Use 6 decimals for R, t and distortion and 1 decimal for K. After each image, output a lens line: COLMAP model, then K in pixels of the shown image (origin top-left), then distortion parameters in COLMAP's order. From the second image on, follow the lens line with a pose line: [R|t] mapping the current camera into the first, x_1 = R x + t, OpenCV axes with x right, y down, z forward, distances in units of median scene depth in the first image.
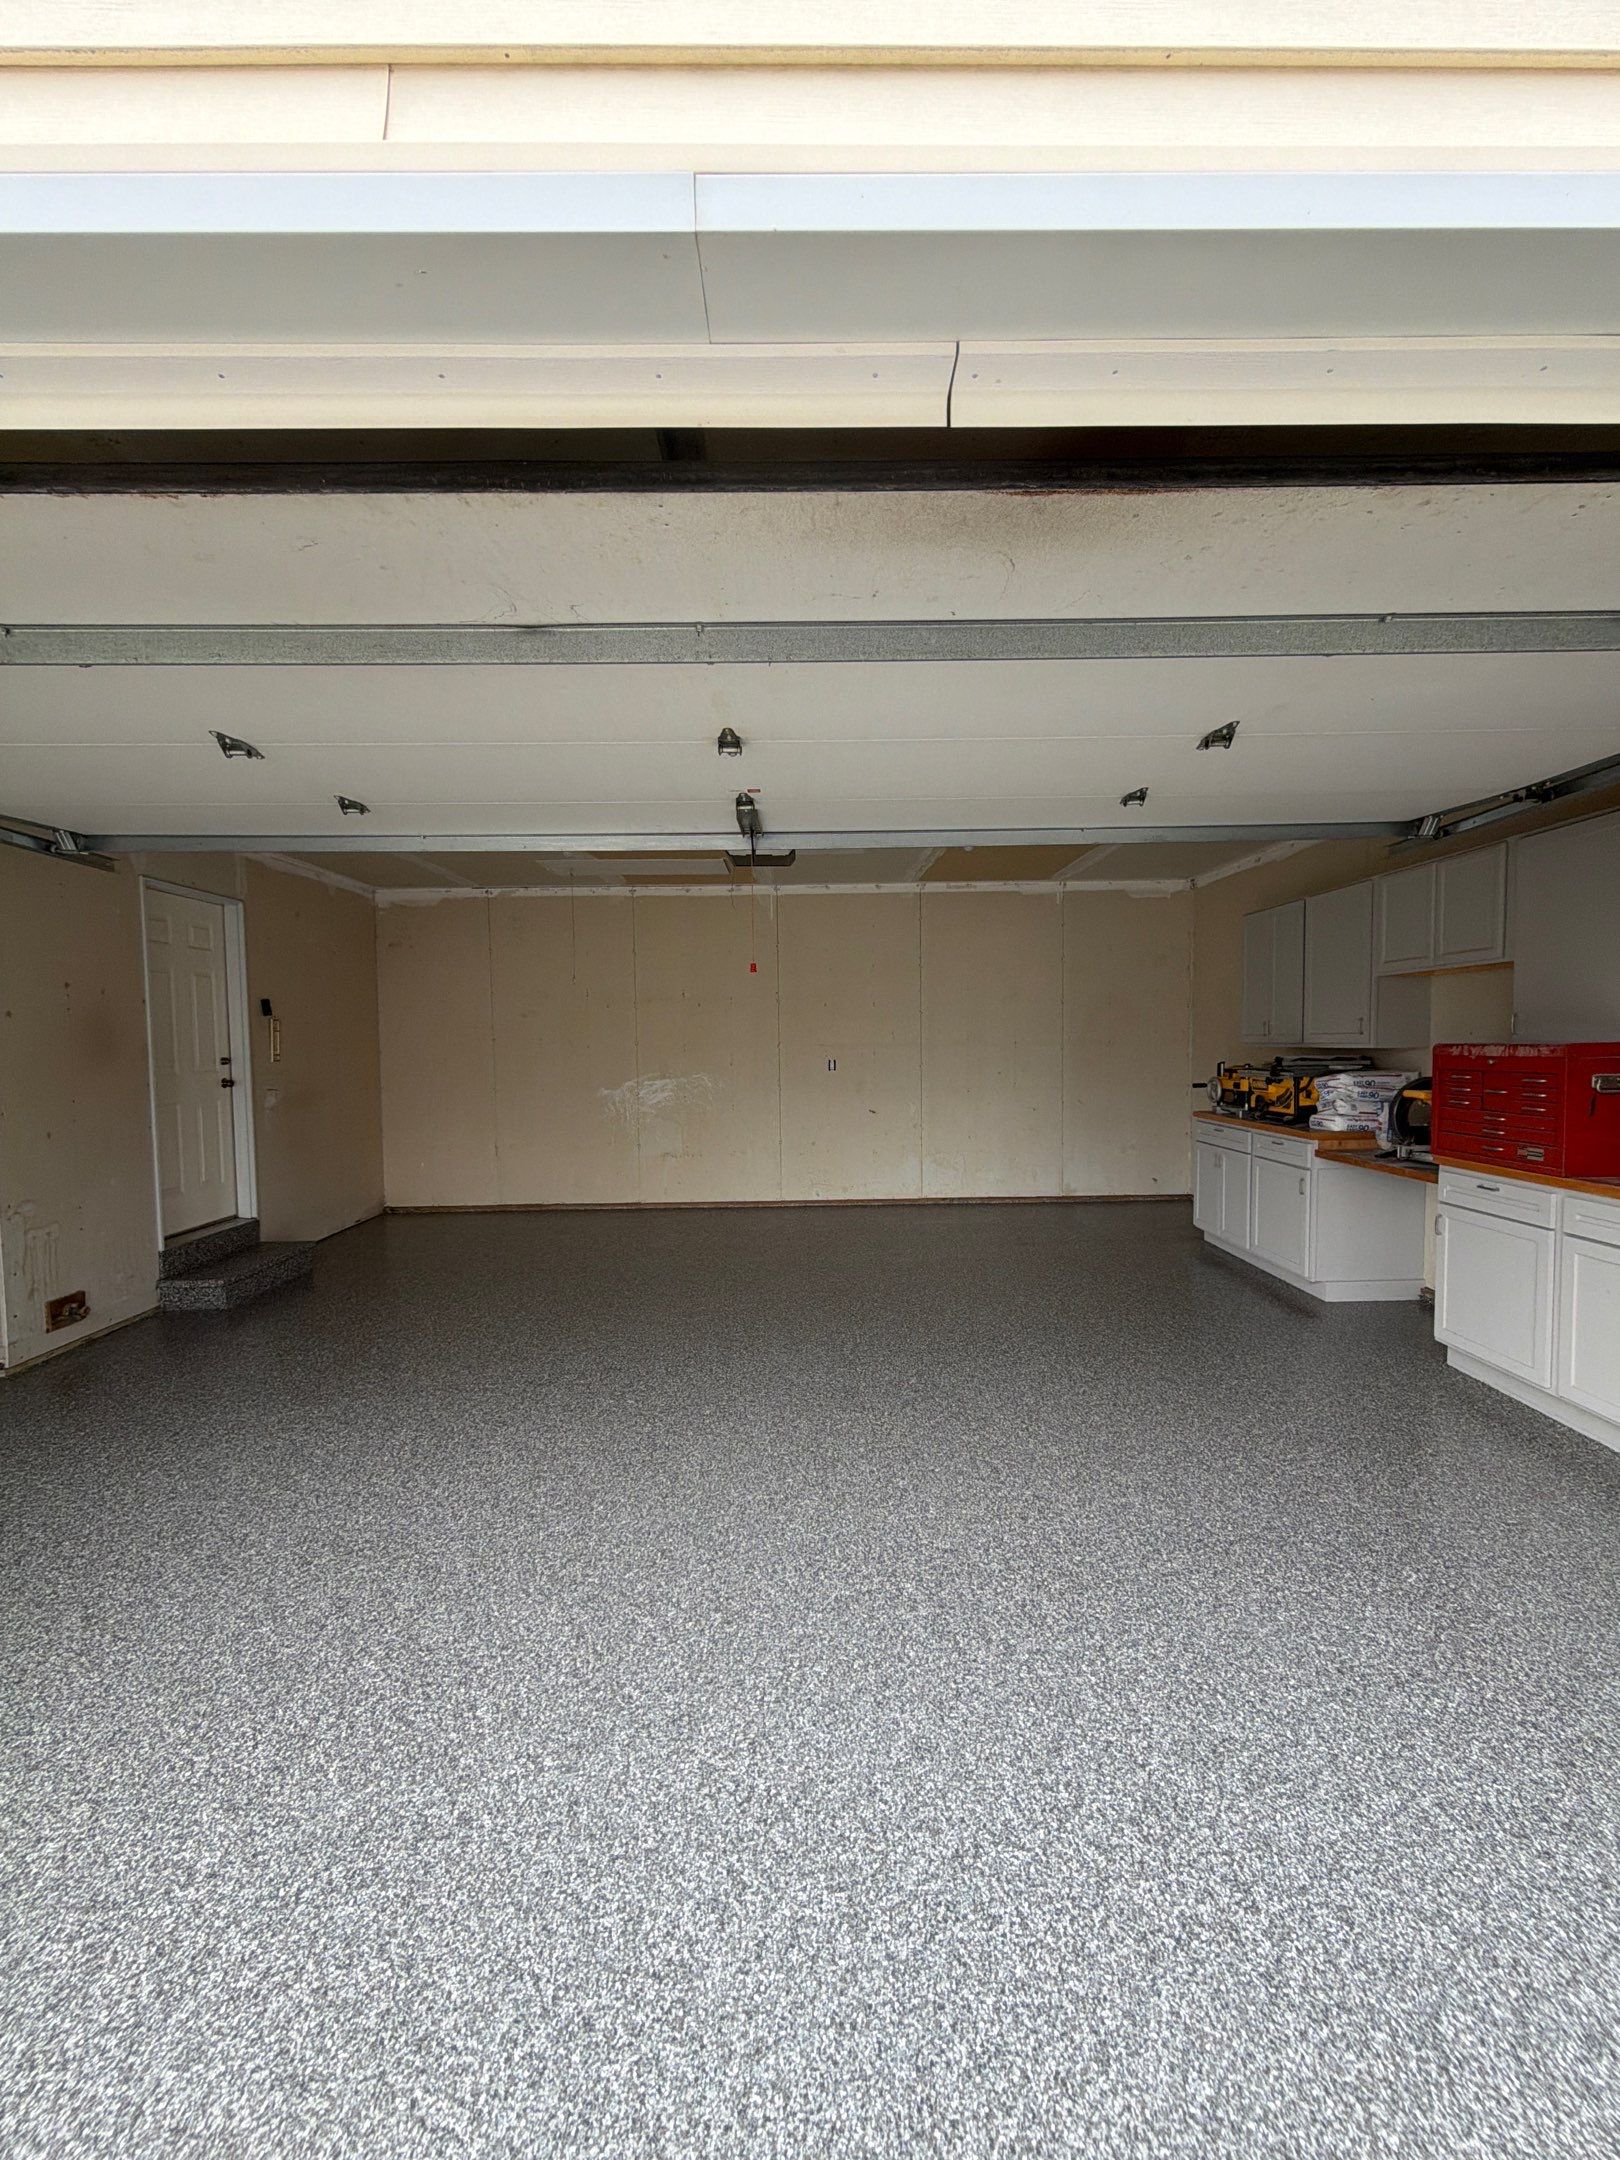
lens RADIAL K [[856.7, 0, 811.8], [0, 856.7, 1083.5], [0, 0, 1]] dist [-0.000085, -0.000153]
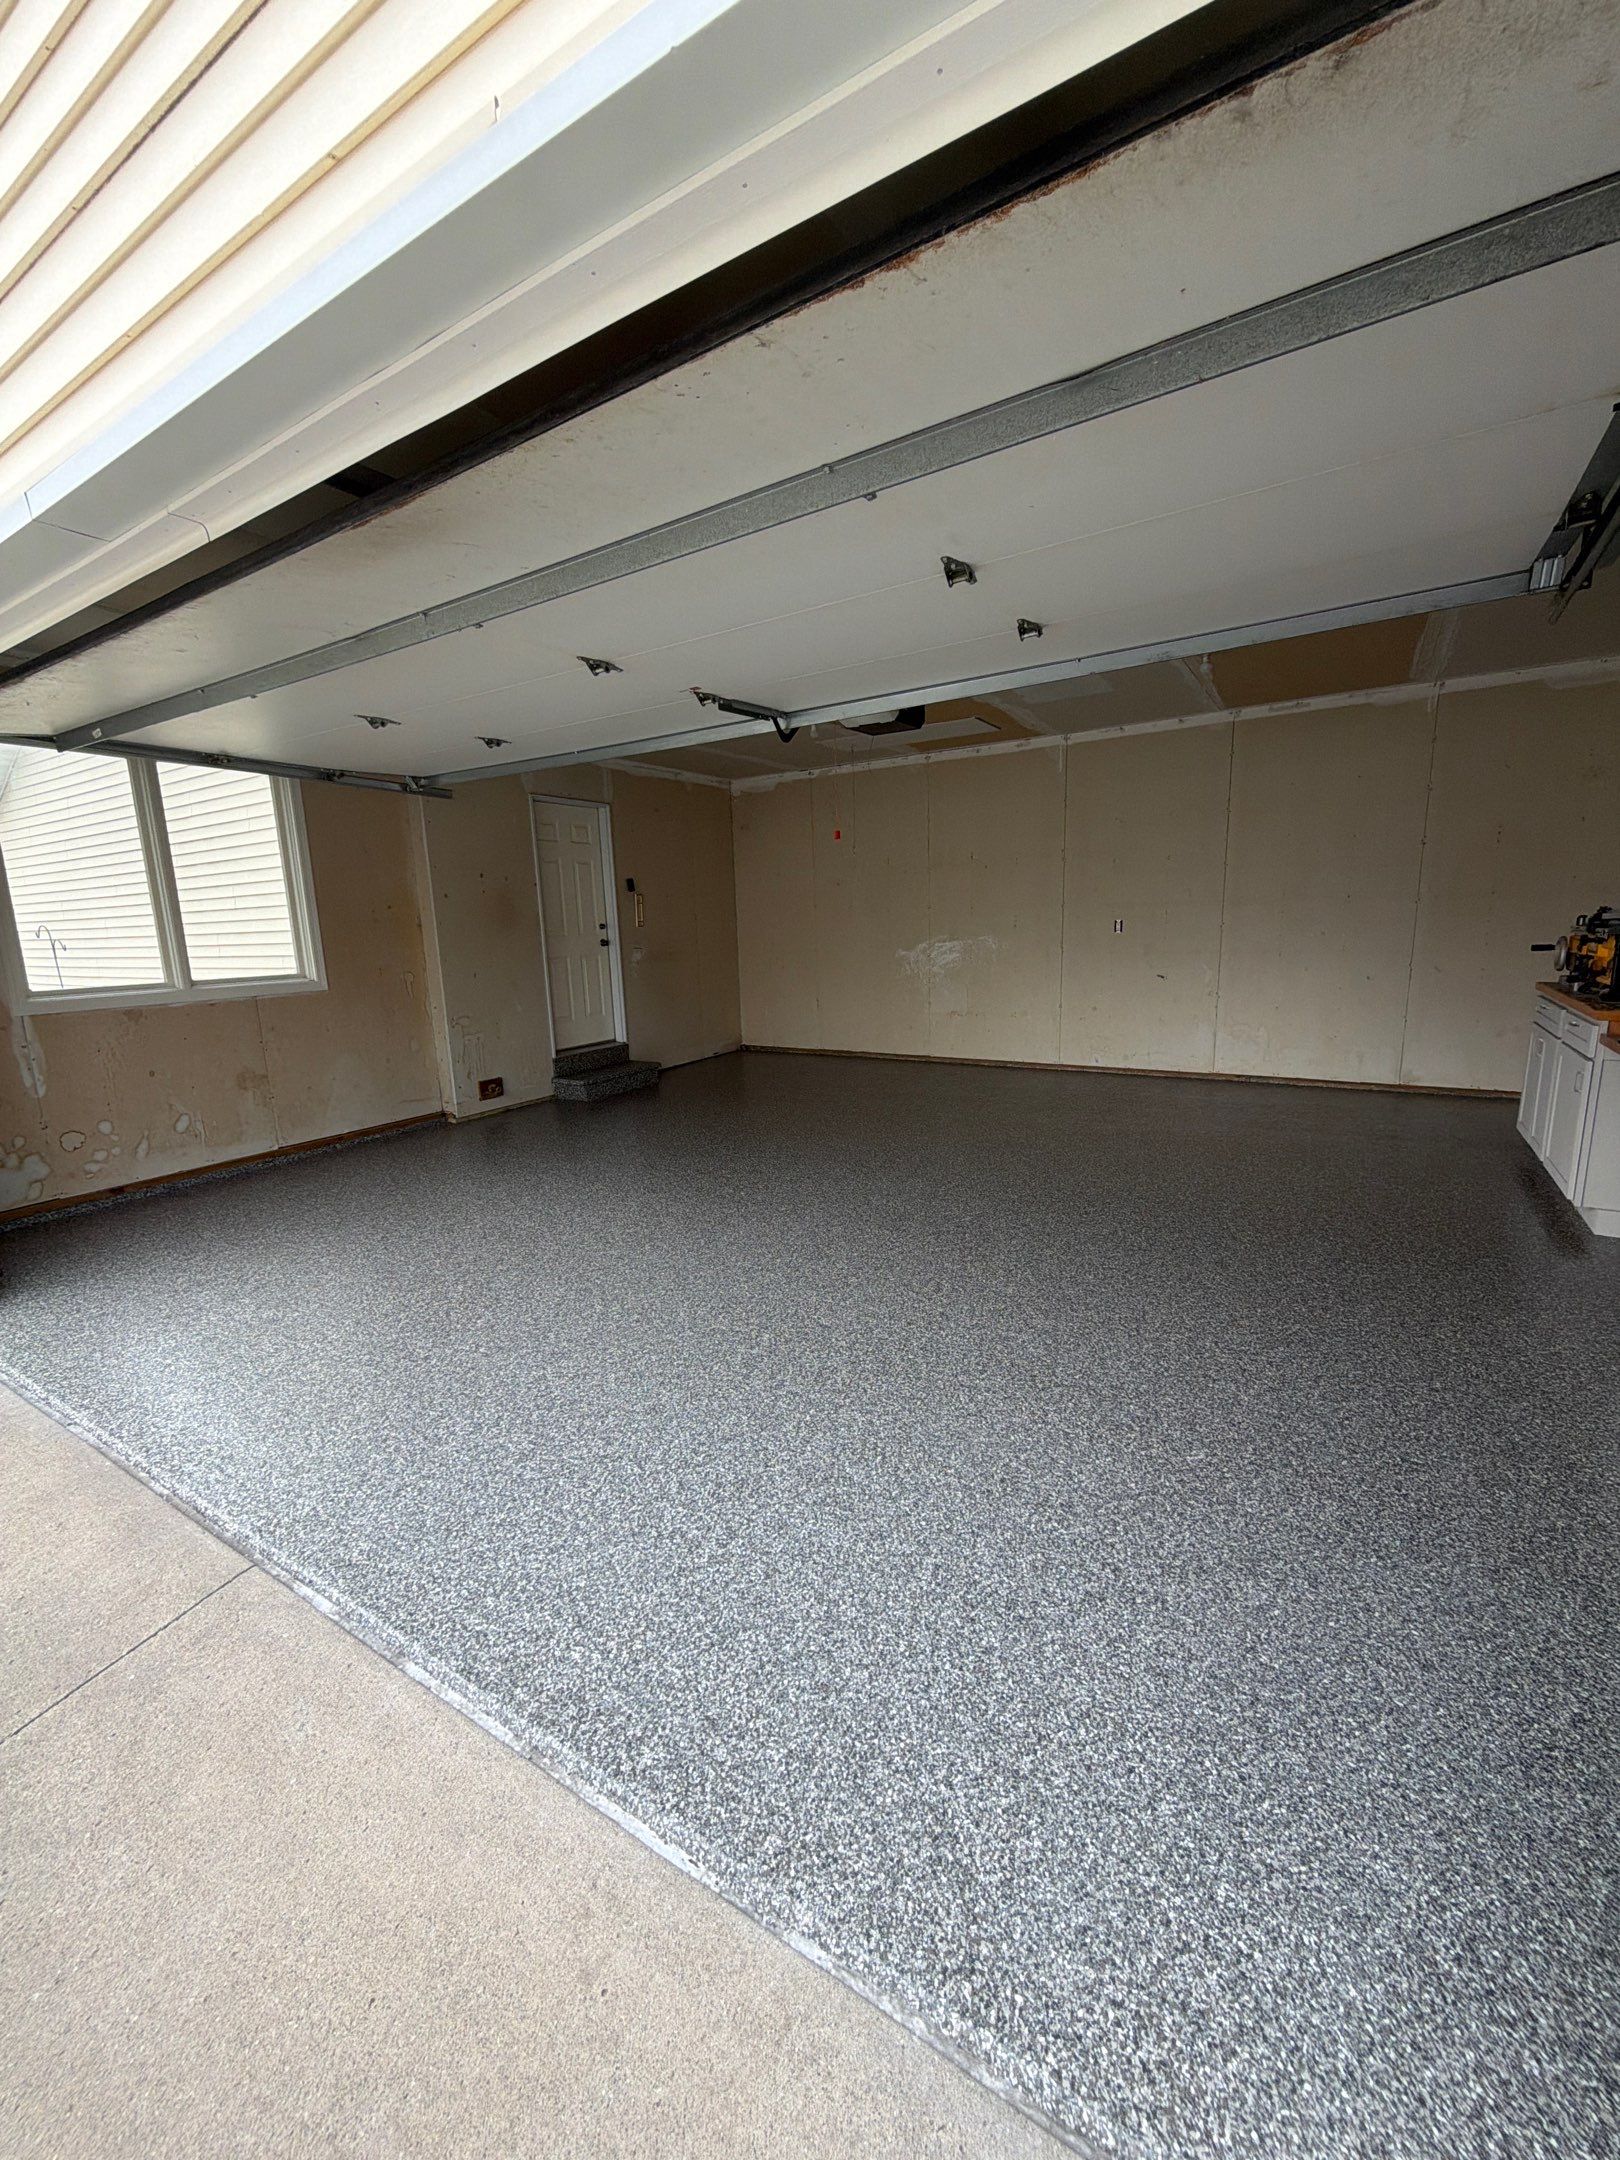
lens RADIAL K [[856.7, 0, 812.2], [0, 856.7, 1083.3], [0, 0, 1]] dist [-0.000085, -0.000153]
pose [[0.842216, 0.088155, -0.531884, 0.444558], [-0.005678, 0.987937, 0.154750, 0.009829], [0.539110, -0.127313, 0.832557, 0.013139]]
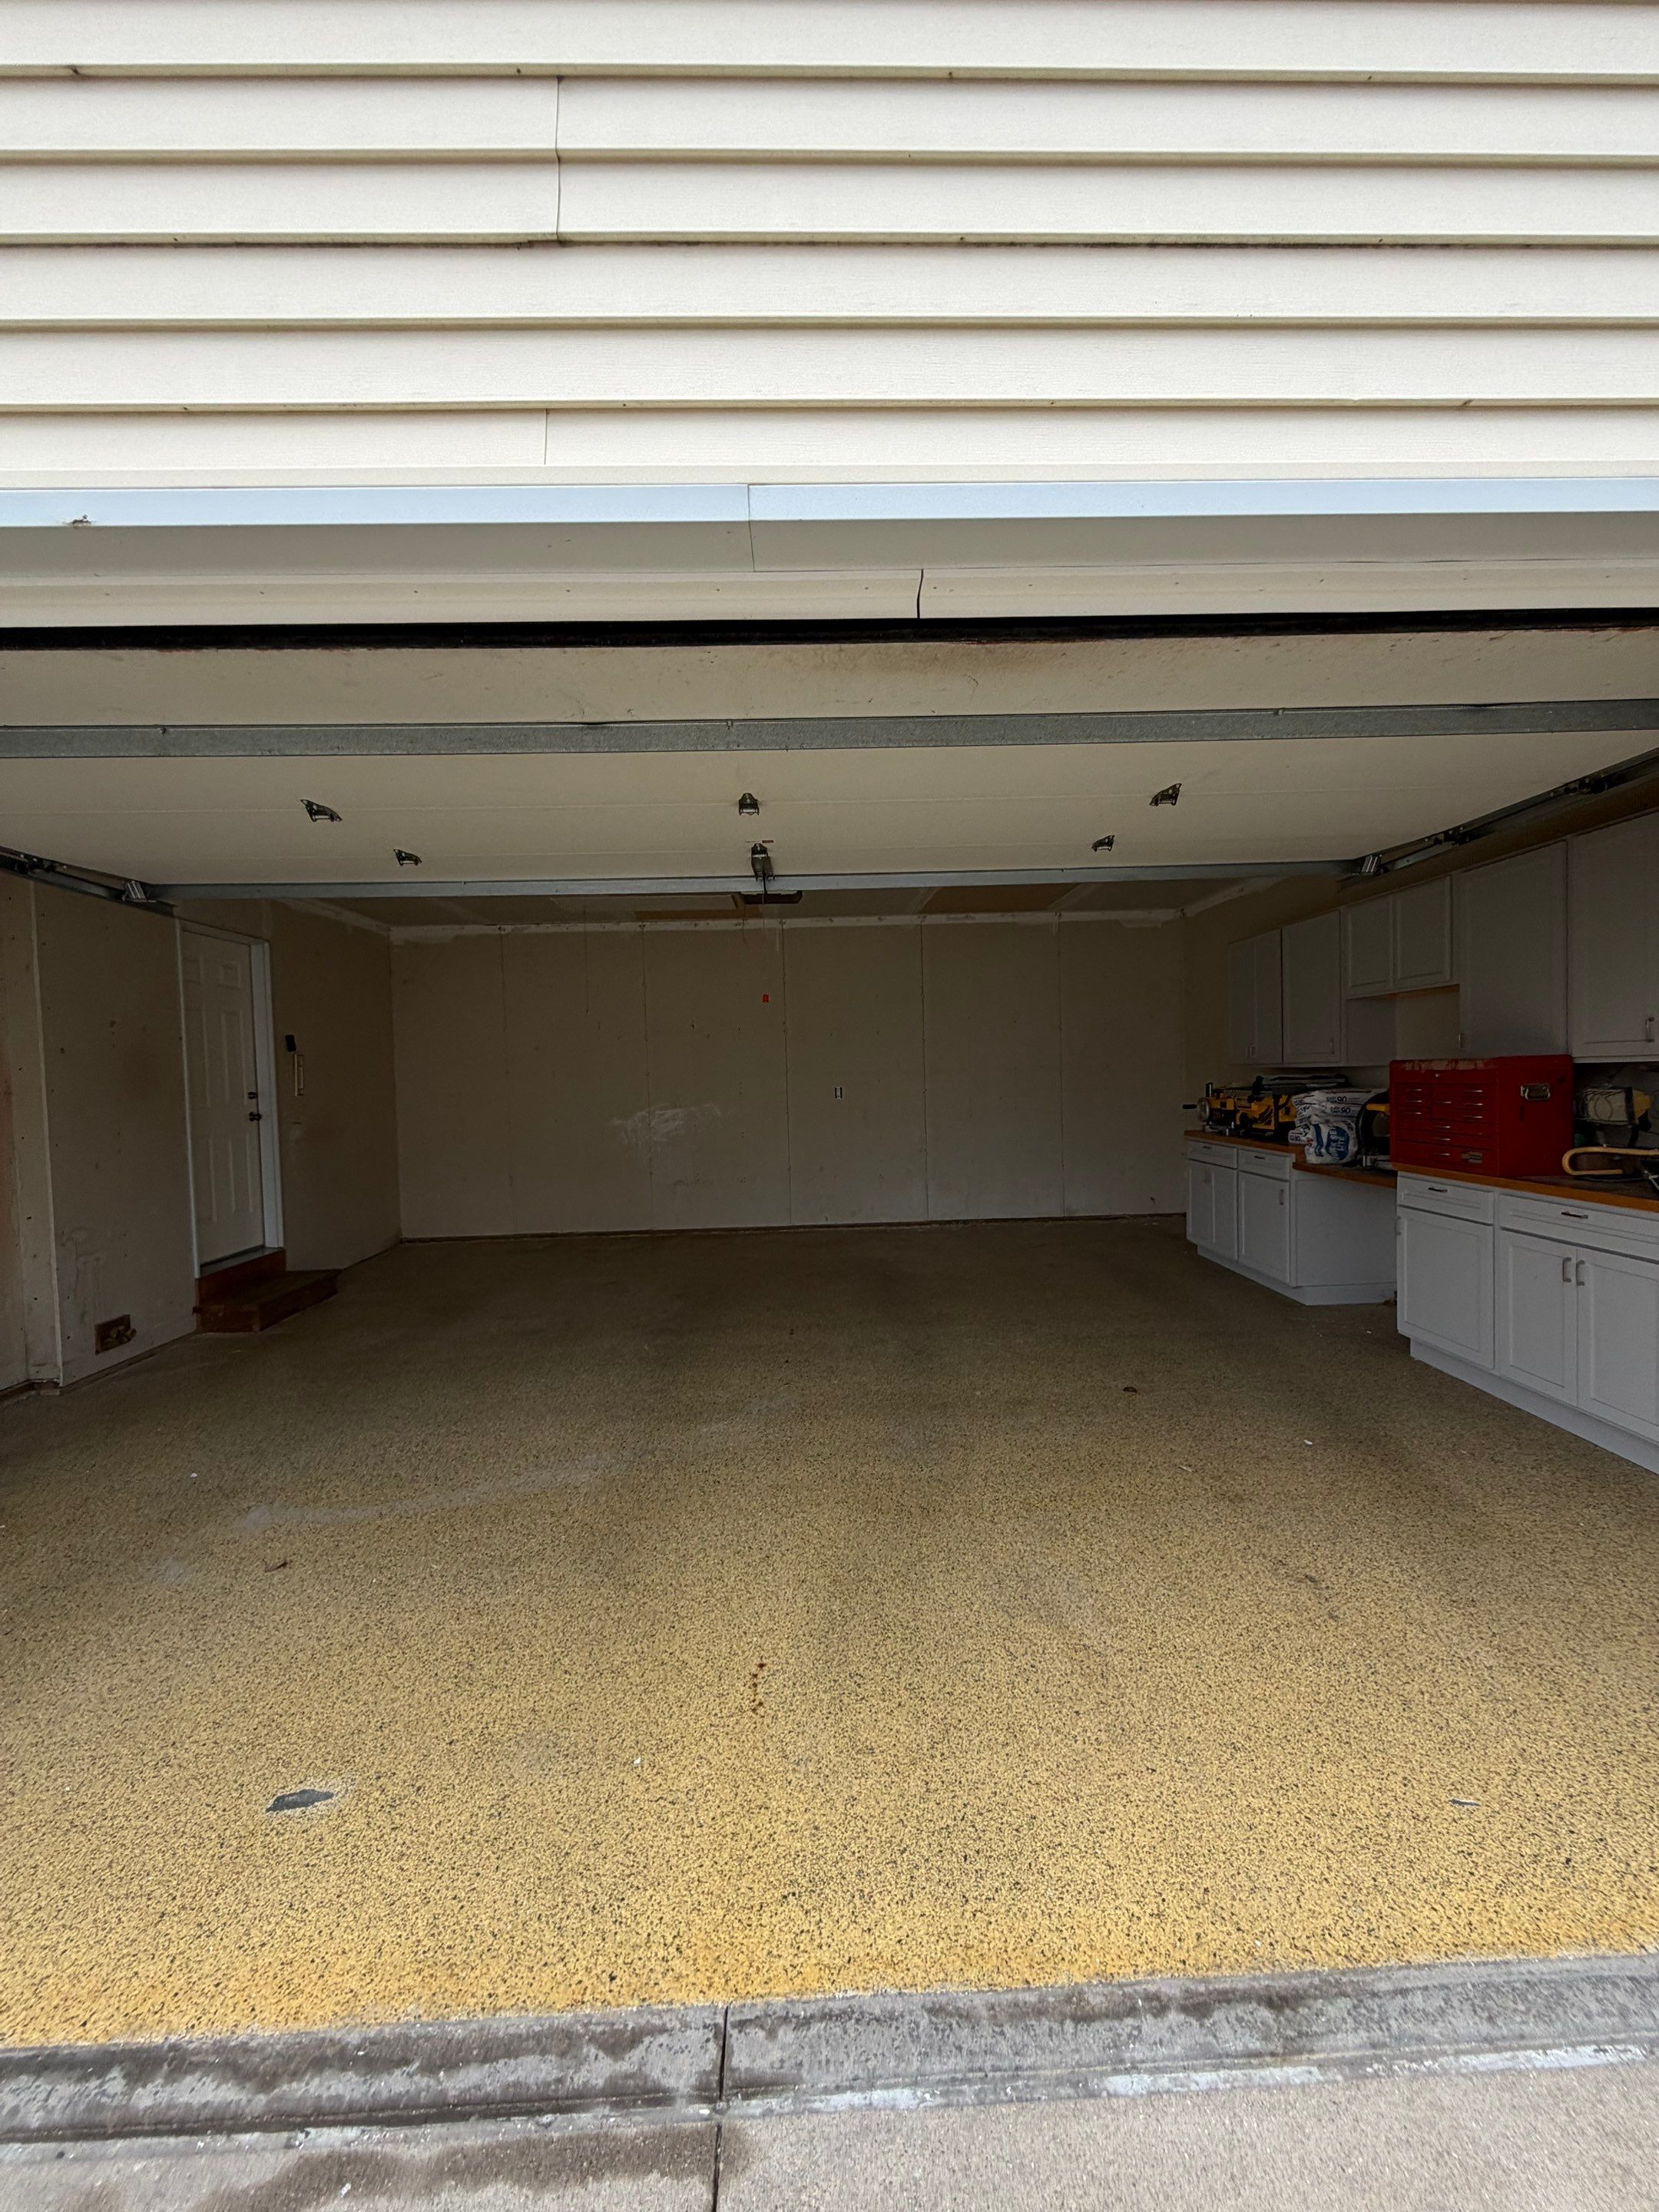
lens RADIAL K [[877.3, 0, 832.1], [0, 877.3, 1103.0], [0, 0, 1]] dist [-0.000085, -0.000153]
pose [[0.999740, -0.014551, 0.017538, -0.004445], [0.014846, 0.999749, -0.016805, 0.014059], [-0.017289, 0.017061, 0.999705, -0.091270]]
